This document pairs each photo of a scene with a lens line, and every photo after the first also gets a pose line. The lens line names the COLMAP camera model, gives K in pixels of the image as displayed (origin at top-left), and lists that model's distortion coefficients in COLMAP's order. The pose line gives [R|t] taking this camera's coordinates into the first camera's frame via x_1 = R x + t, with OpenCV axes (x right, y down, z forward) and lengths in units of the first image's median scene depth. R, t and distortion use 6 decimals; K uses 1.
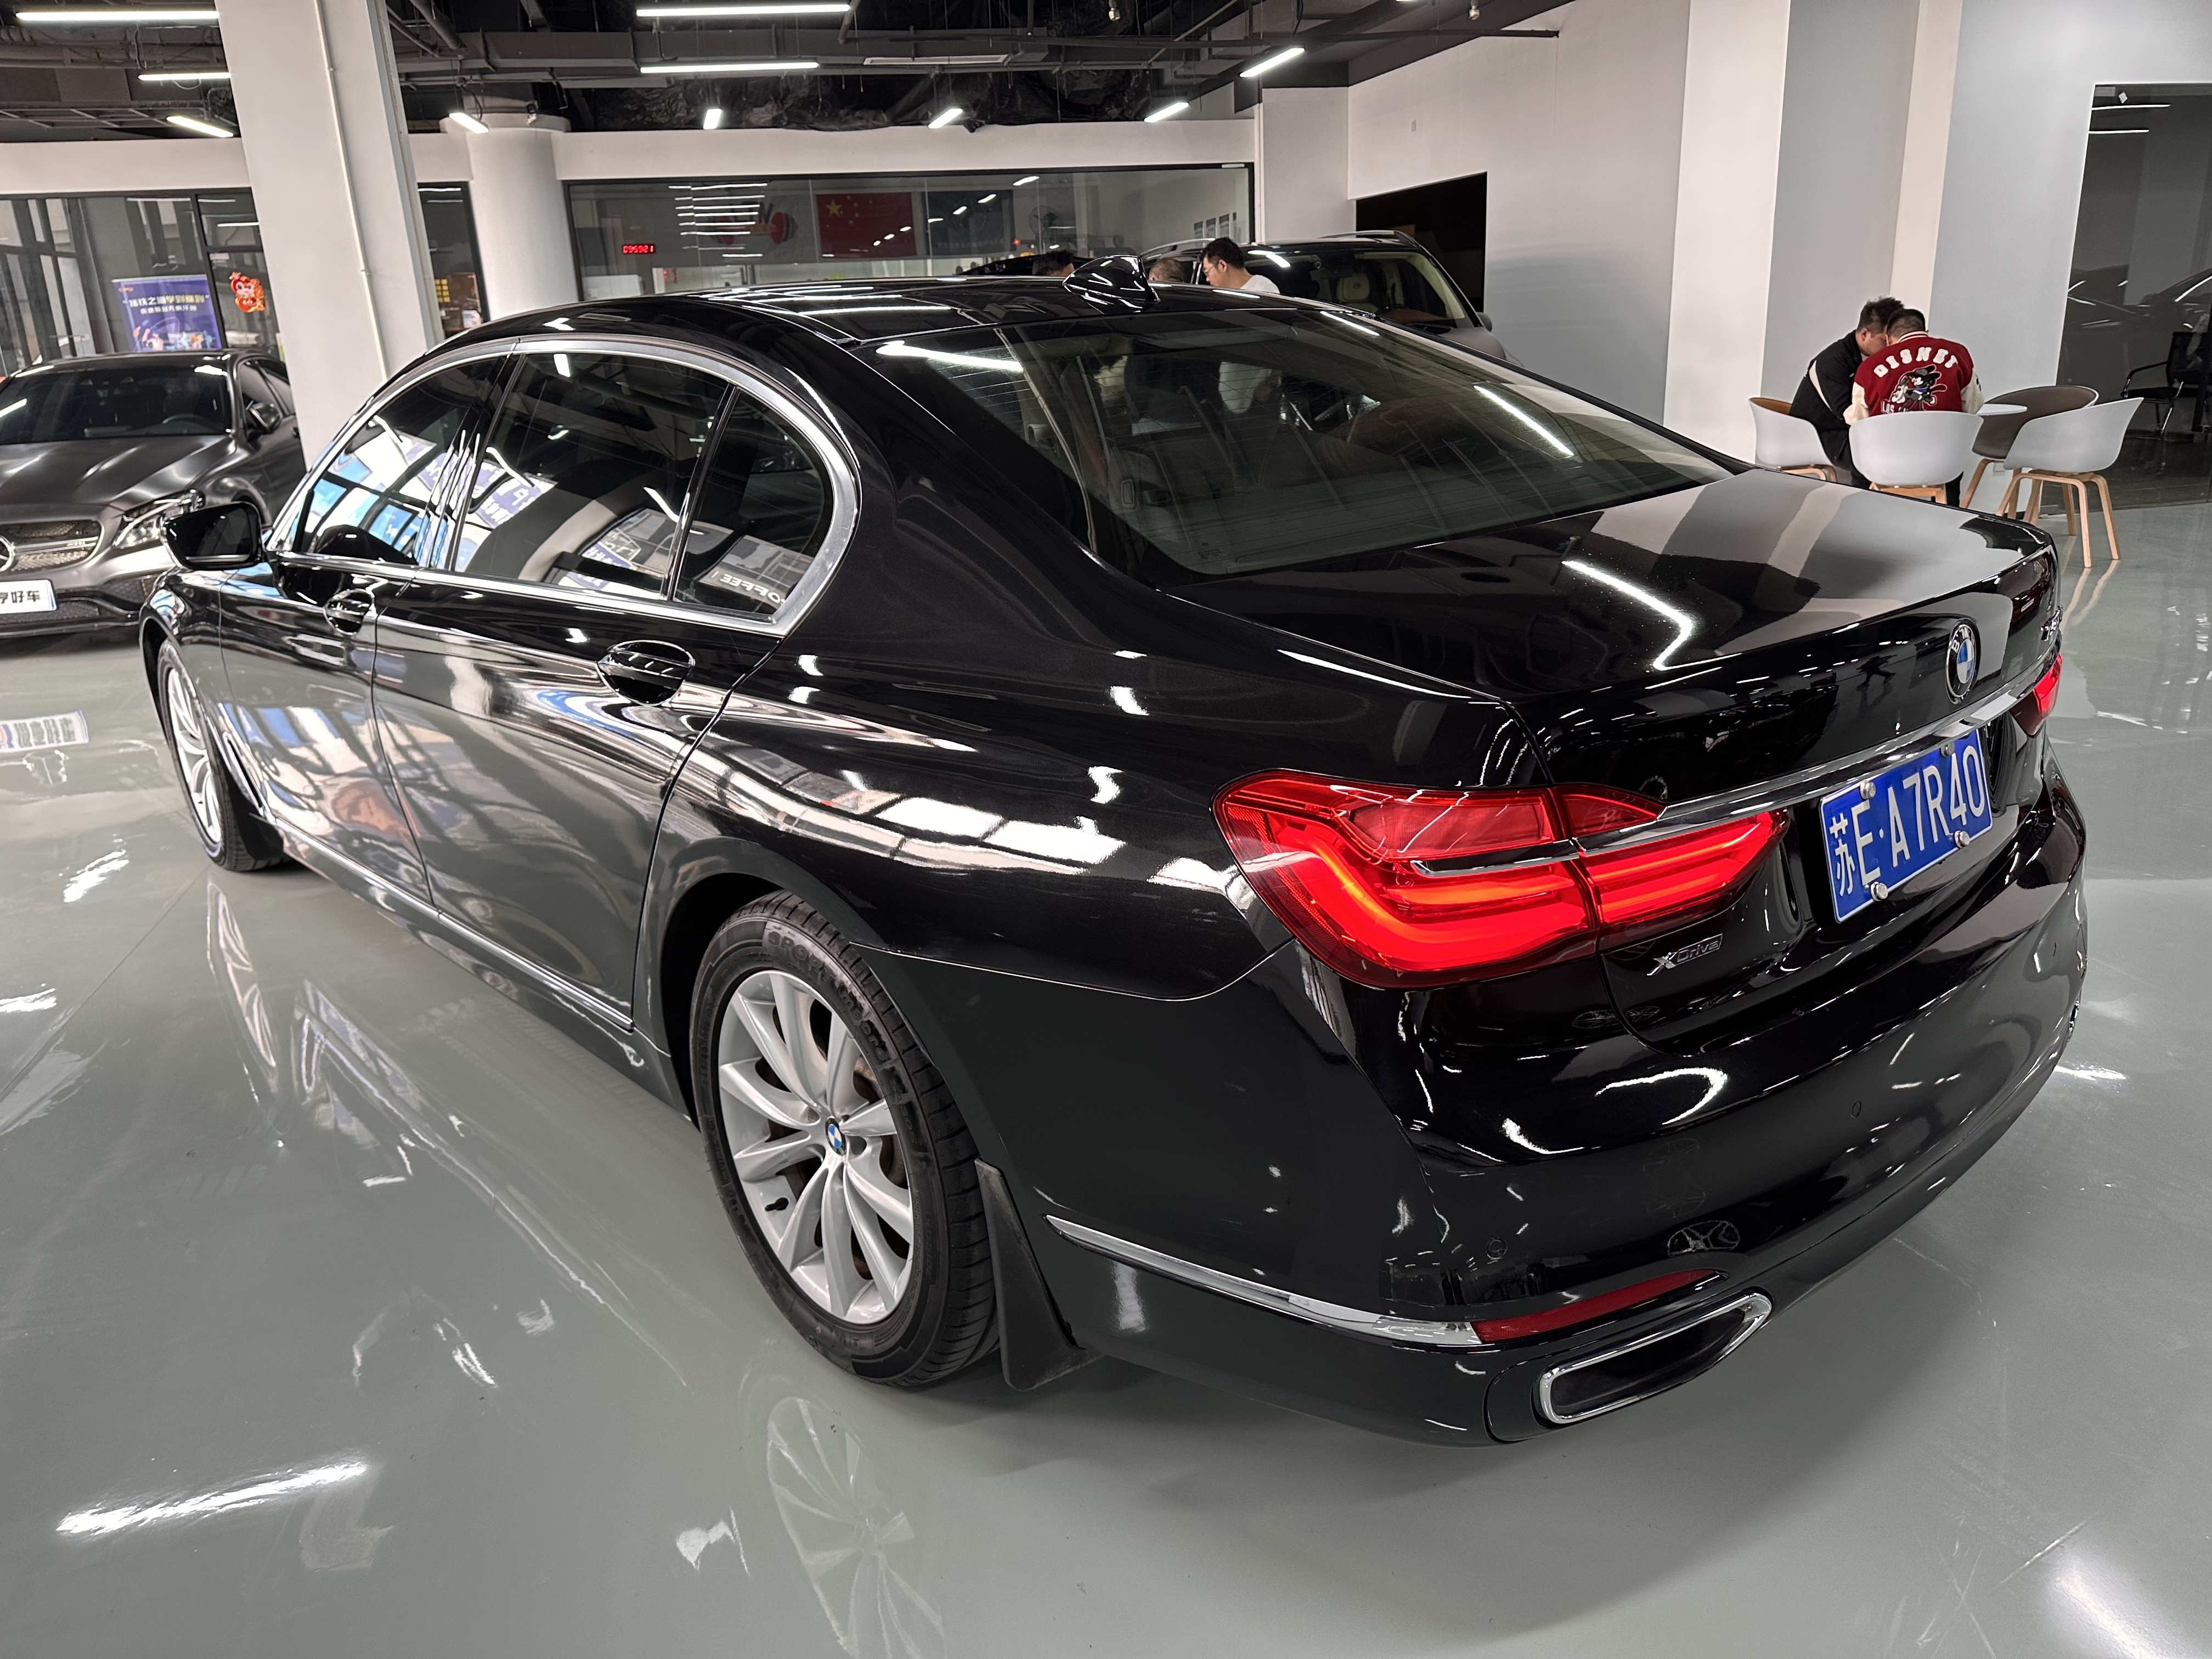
lens RADIAL K [[1628.5, 0, 1106.0], [0, 1628.5, 829.5], [0, 0, 1]] dist [0.032164, -0.025045]
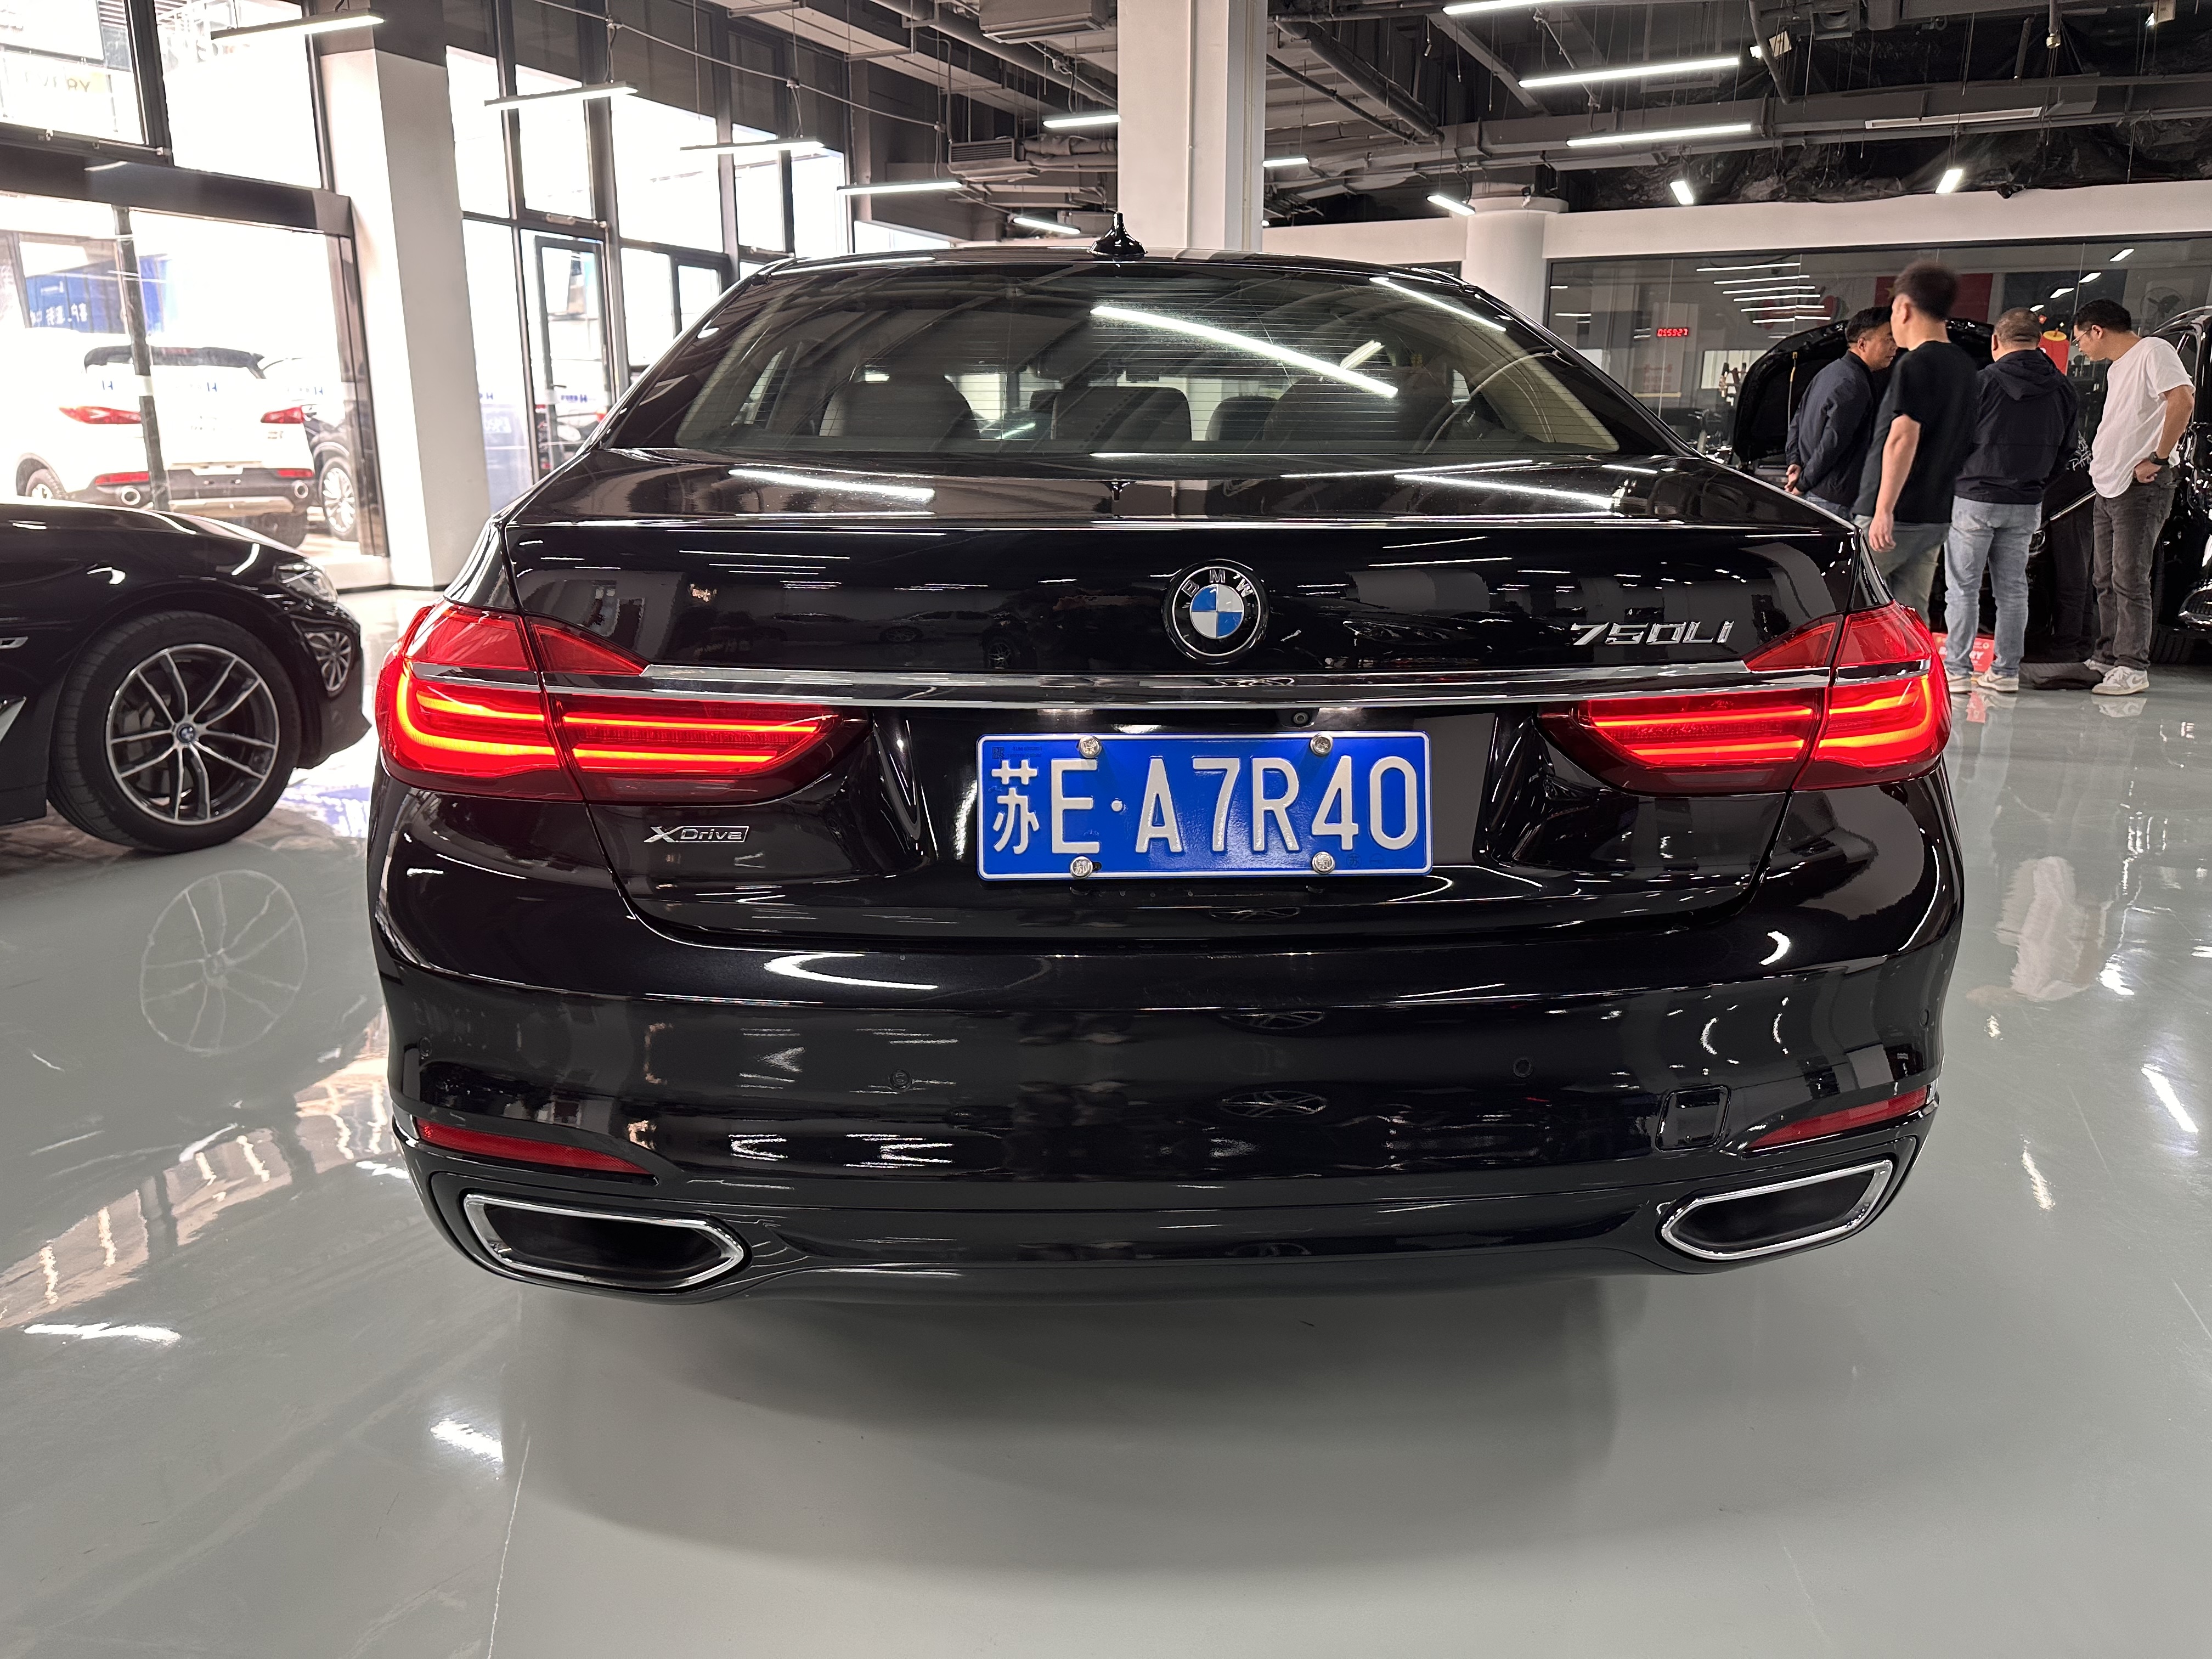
lens RADIAL K [[1628.5, 0, 1106.0], [0, 1628.5, 829.5], [0, 0, 1]] dist [0.032164, -0.025045]
pose [[0.773670, 0.198196, -0.601791, 0.158239], [-0.232848, 0.972289, 0.020863, -0.000287], [0.589250, 0.123985, 0.798381, 0.053194]]
